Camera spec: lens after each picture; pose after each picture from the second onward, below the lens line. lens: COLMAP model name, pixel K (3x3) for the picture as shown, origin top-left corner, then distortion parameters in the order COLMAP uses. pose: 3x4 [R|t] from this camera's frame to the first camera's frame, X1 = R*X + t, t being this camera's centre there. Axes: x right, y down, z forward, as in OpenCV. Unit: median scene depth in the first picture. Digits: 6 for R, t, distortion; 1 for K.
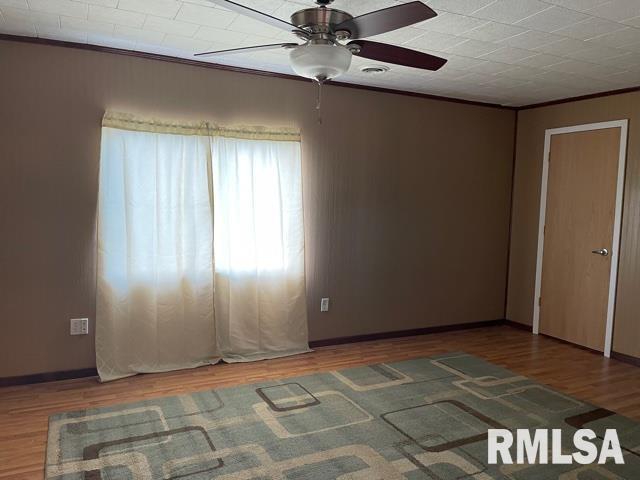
lens RADIAL K [[486.6, 0, 321.6], [0, 486.6, 240.6], [0, 0, 1]] dist [-0.001433, -0.002696]
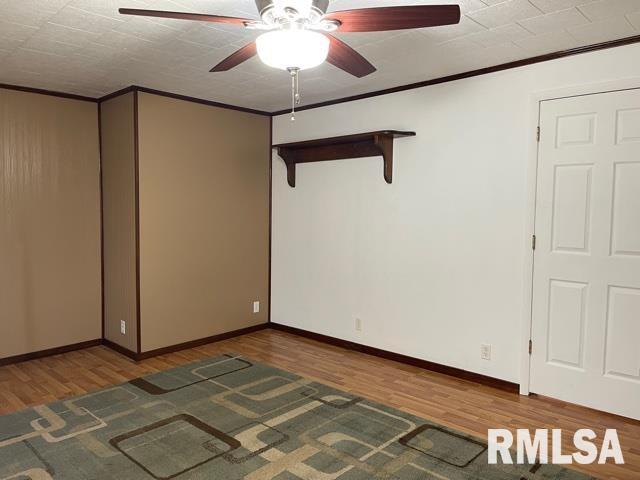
lens RADIAL K [[486.6, 0, 320.8], [0, 486.6, 239.7], [0, 0, 1]] dist [-0.001433, -0.002696]
pose [[-0.381016, -0.079598, 0.921136, -0.626640], [0.061073, 0.991944, 0.110979, -0.087167], [-0.922549, 0.098541, -0.373085, 0.970520]]
